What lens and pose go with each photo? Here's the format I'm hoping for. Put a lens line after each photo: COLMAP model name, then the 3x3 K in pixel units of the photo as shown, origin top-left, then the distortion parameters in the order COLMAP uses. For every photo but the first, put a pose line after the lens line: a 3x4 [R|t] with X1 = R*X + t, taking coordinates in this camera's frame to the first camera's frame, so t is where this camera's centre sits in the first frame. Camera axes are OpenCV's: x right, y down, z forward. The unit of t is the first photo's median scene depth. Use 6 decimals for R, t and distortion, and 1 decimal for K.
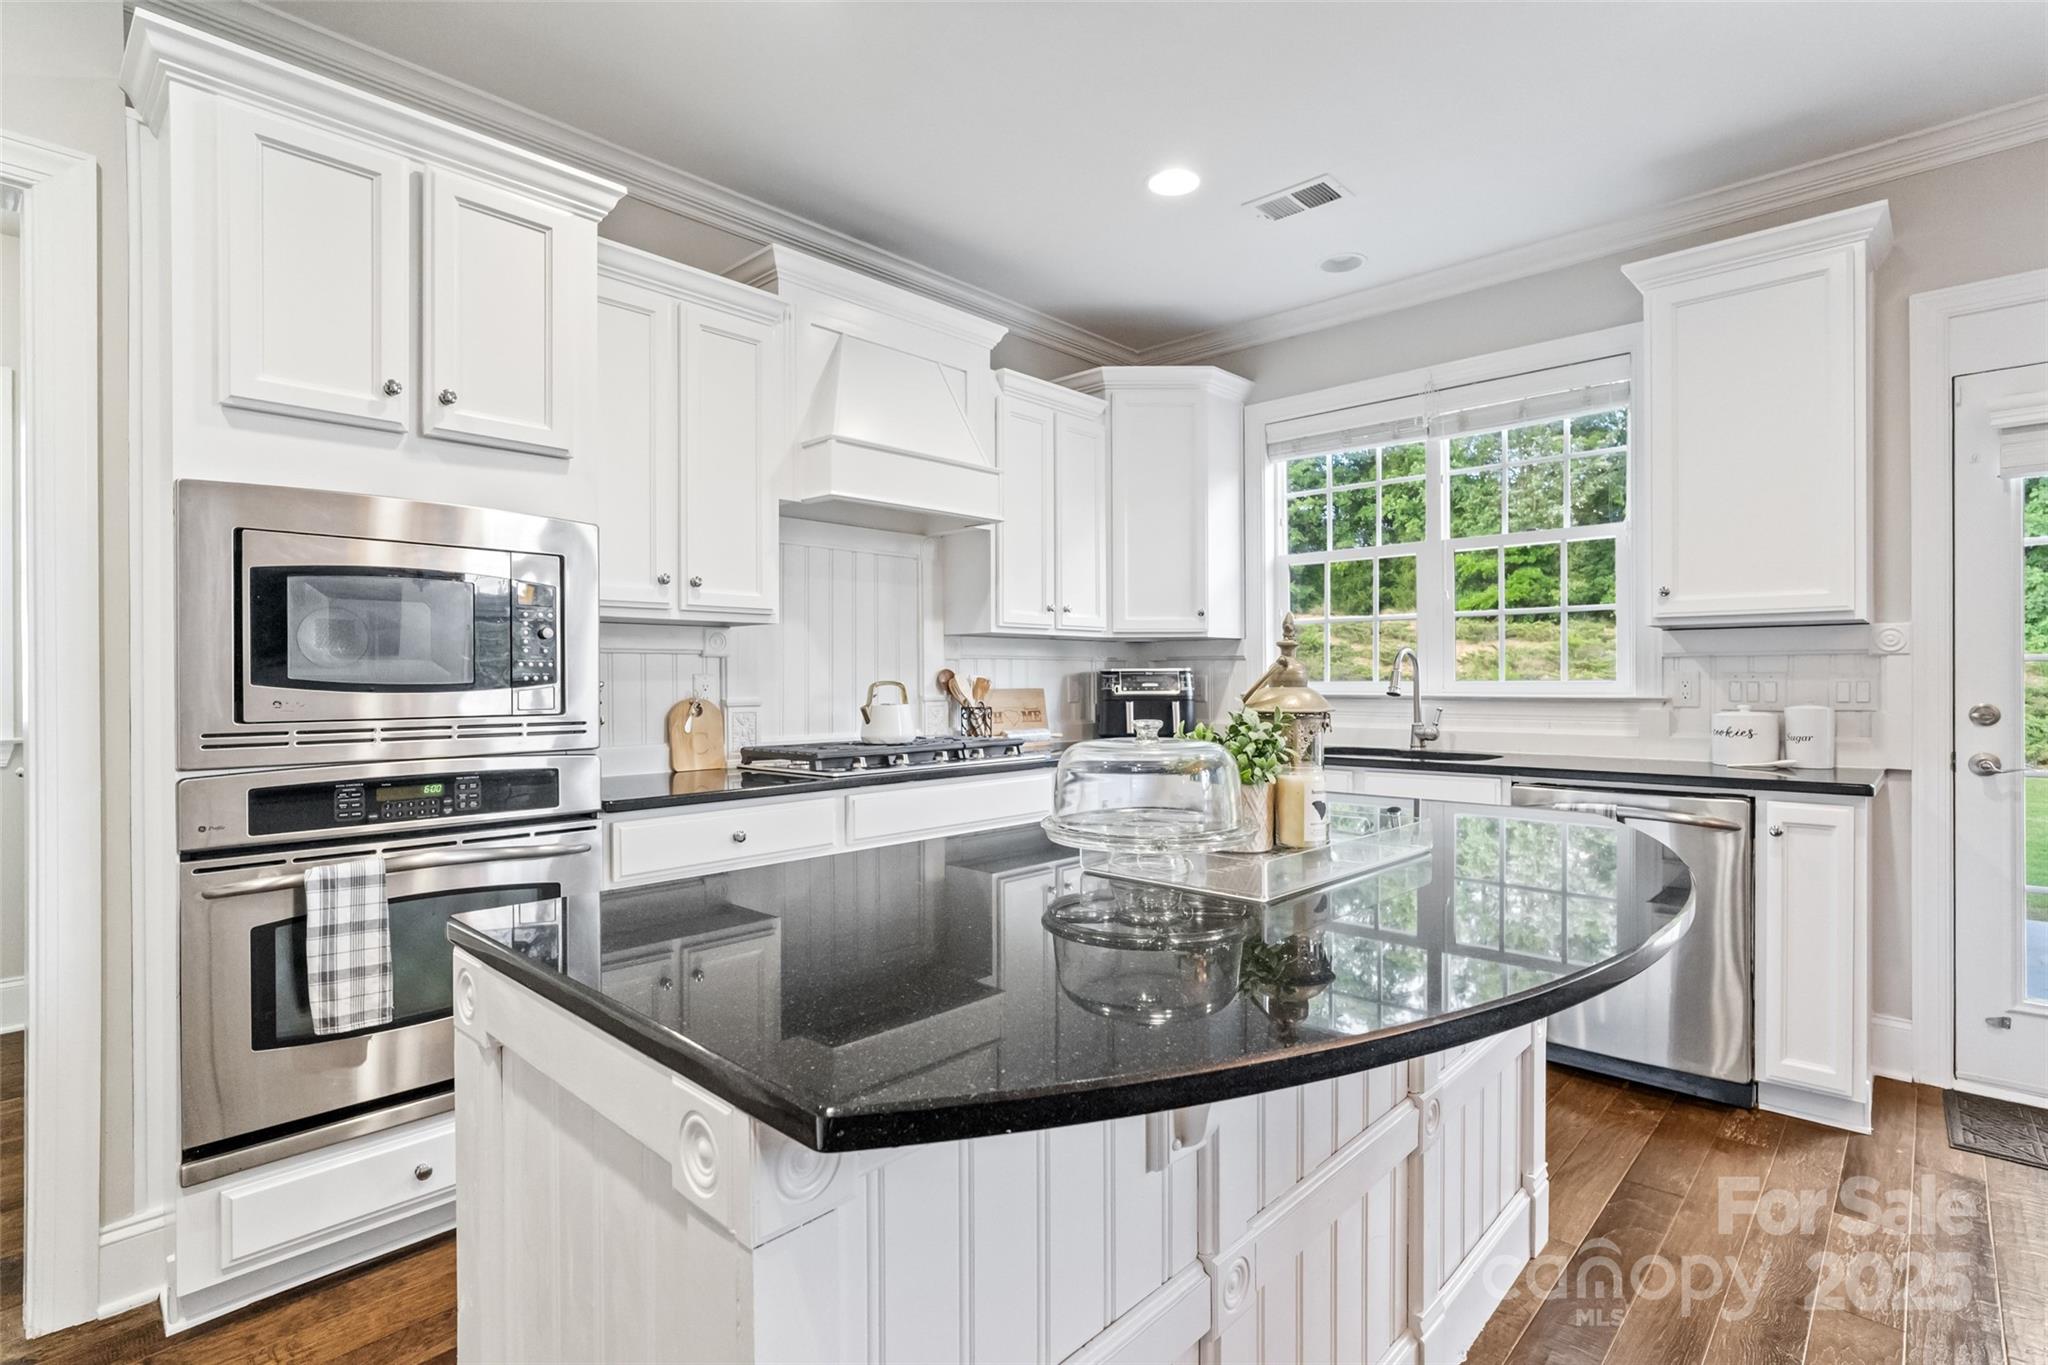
lens RADIAL K [[983.4, 0, 1012.4], [0, 983.4, 683.7], [0, 0, 1]] dist [-0.016177, 0.007656]
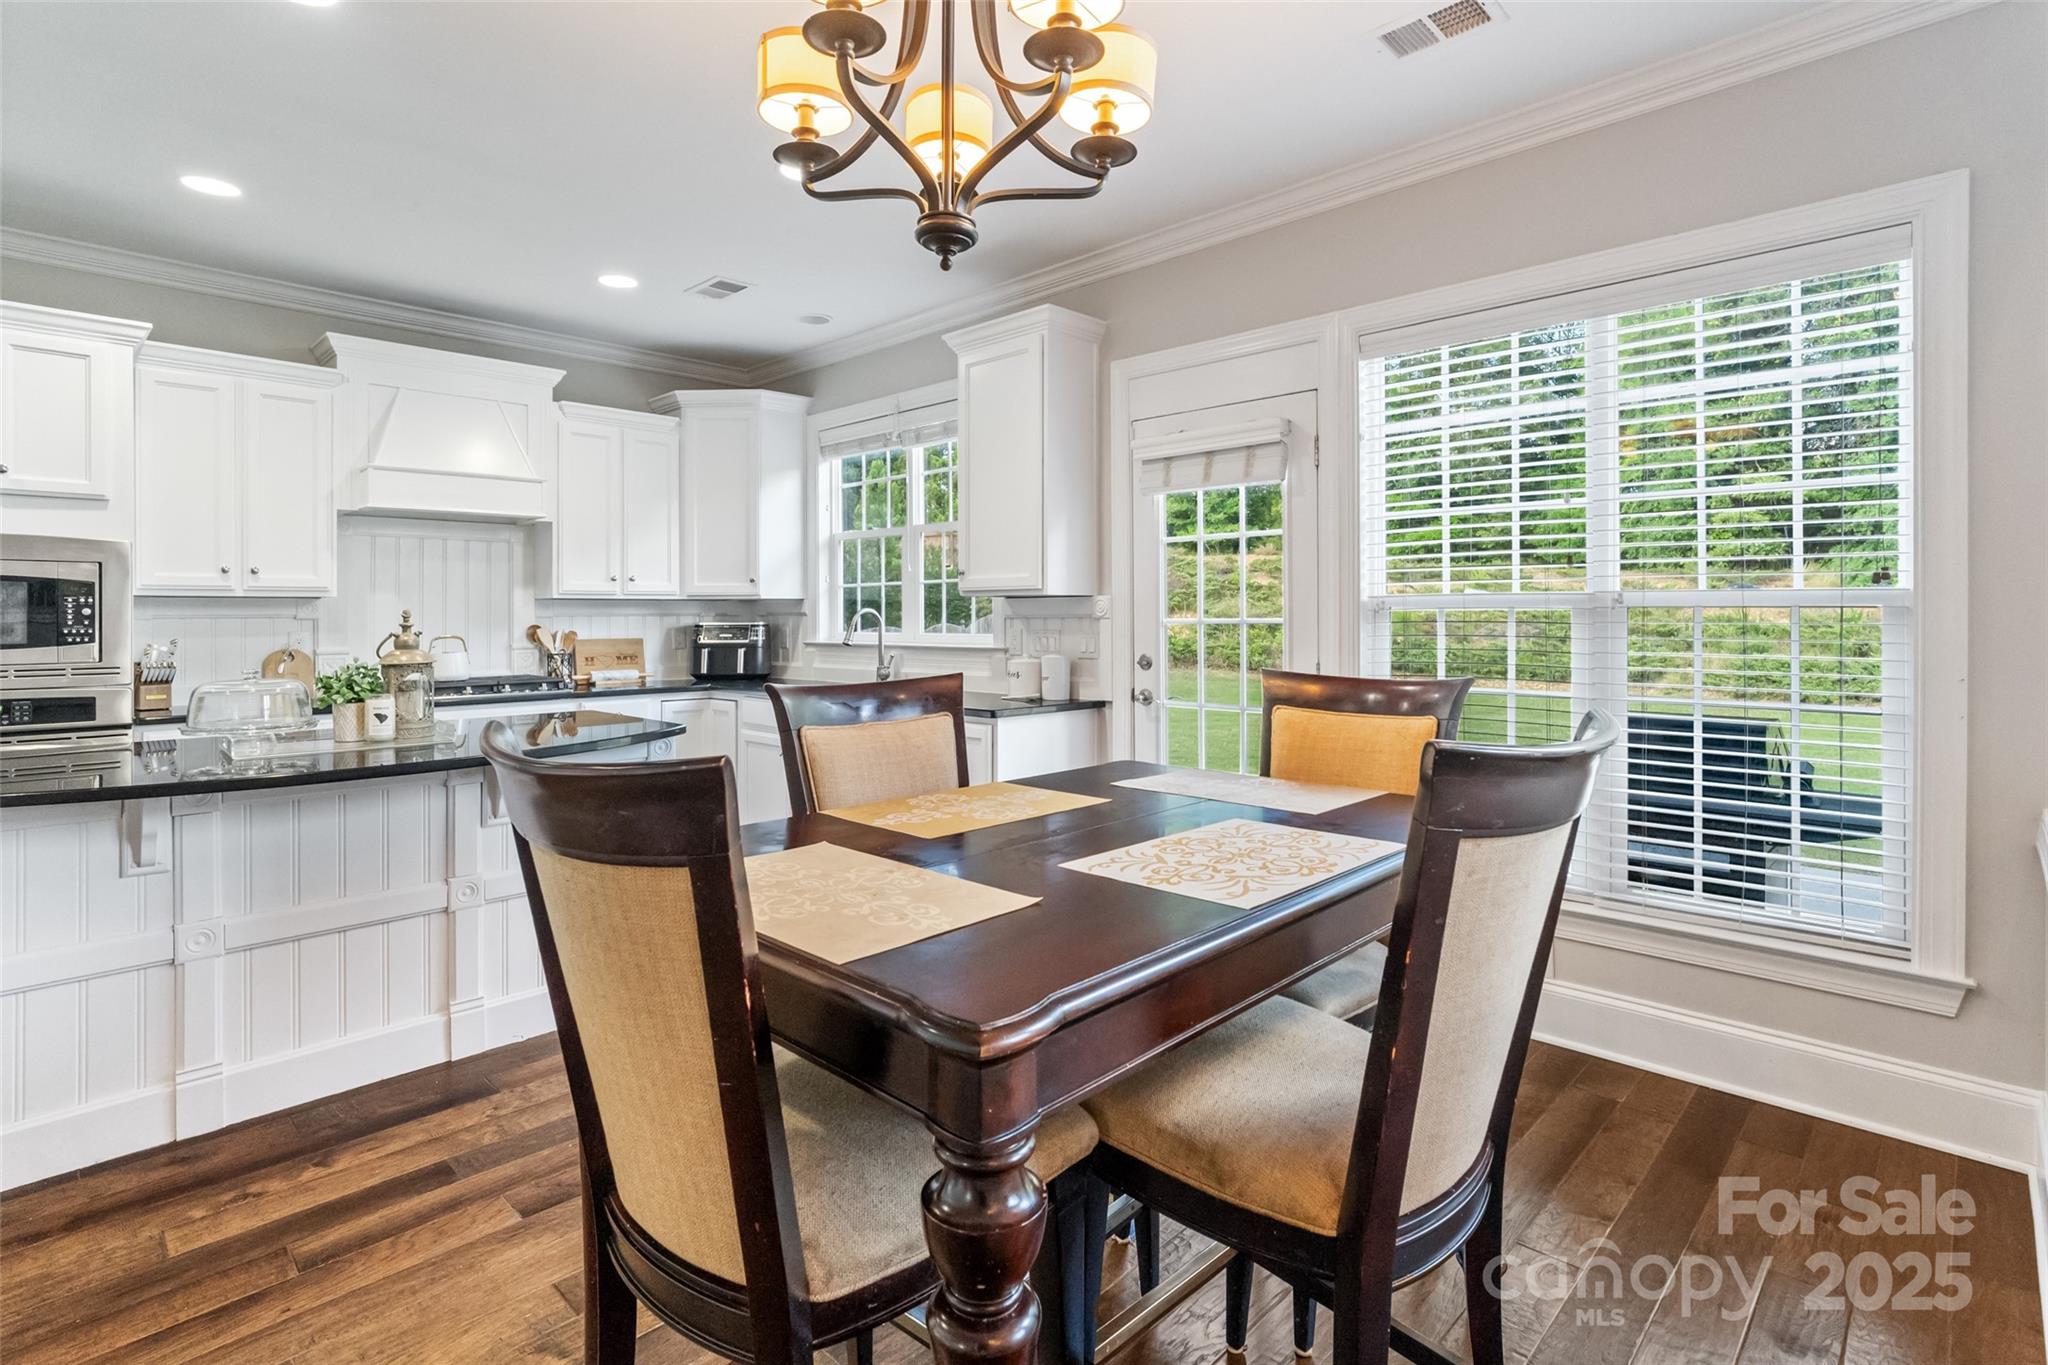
lens RADIAL K [[983.4, 0, 994.8], [0, 983.4, 614.9], [0, 0, 1]] dist [-0.016177, 0.007656]
pose [[0.999663, -0.001700, -0.025910, 0.623386], [0.001544, 0.999980, -0.006058, -0.020673], [0.025919, 0.006016, 0.999646, -0.326111]]
